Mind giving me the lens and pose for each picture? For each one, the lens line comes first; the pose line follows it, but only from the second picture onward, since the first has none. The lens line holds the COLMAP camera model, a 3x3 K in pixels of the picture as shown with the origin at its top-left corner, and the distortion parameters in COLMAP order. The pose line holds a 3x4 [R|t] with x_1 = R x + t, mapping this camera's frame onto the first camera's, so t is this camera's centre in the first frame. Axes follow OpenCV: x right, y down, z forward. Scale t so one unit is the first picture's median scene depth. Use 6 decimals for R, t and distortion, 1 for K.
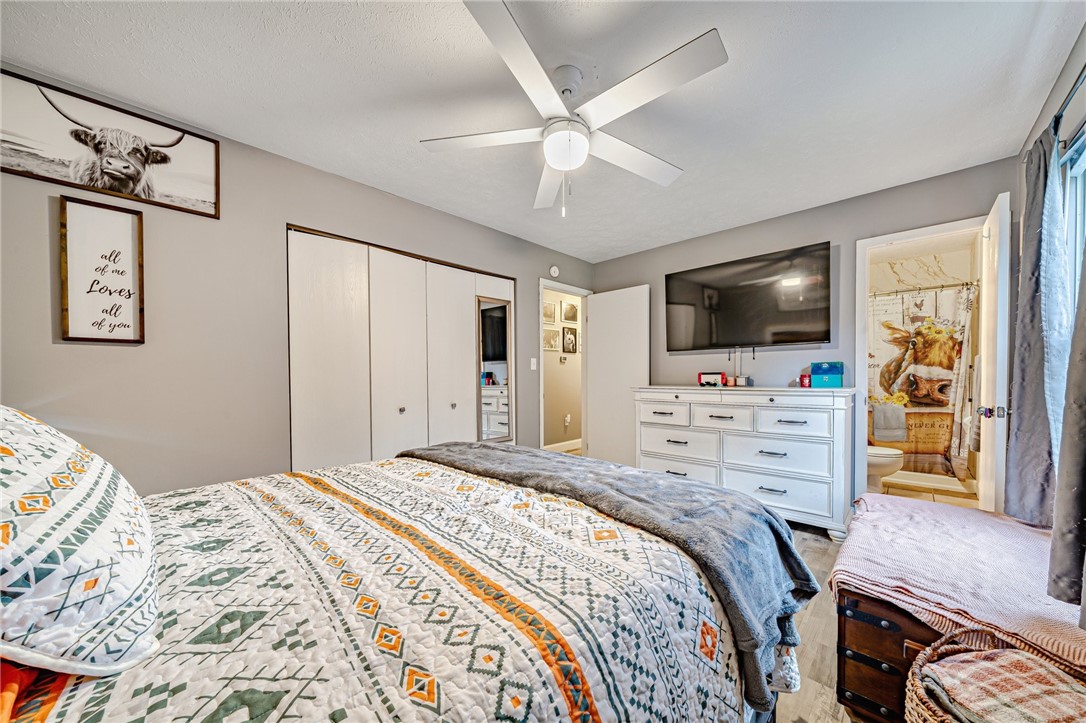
lens RADIAL K [[377.1, 0, 548.2], [0, 377.1, 386.4], [0, 0, 1]] dist [-0.008876, 0.000257]
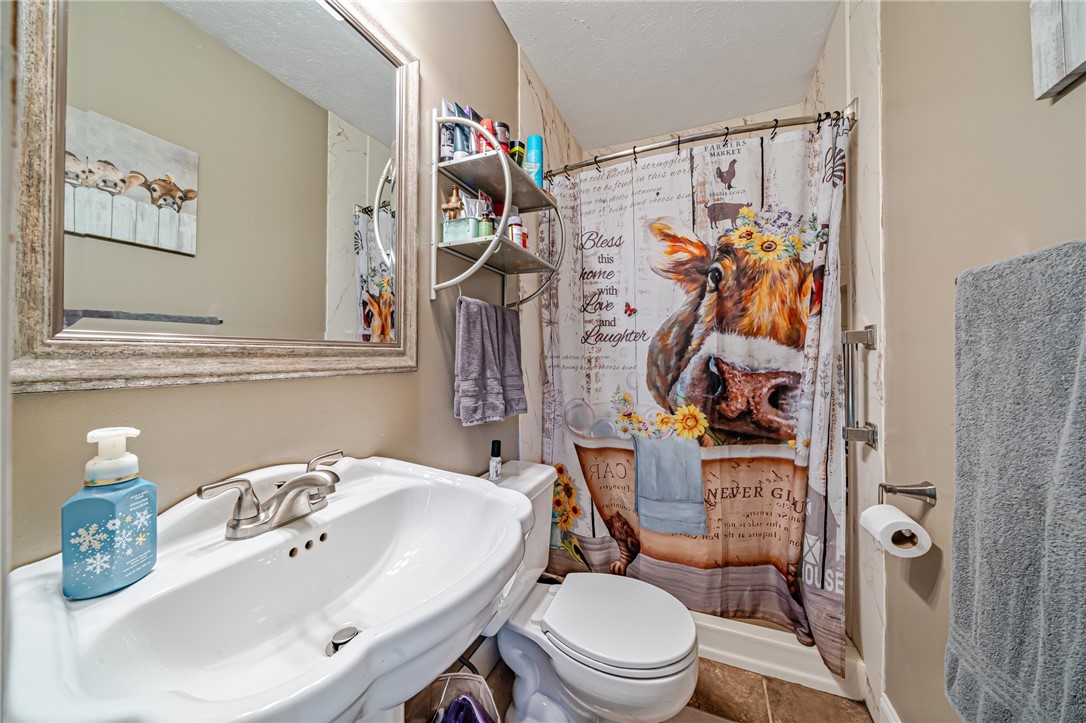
lens RADIAL K [[377.1, 0, 543.9], [0, 377.1, 358.4], [0, 0, 1]] dist [-0.008876, 0.000257]
pose [[0.934461, 0.005651, 0.356019, 0.686250], [0.003464, 0.999682, -0.024959, -0.023308], [-0.356047, 0.024556, 0.934145, 0.715713]]
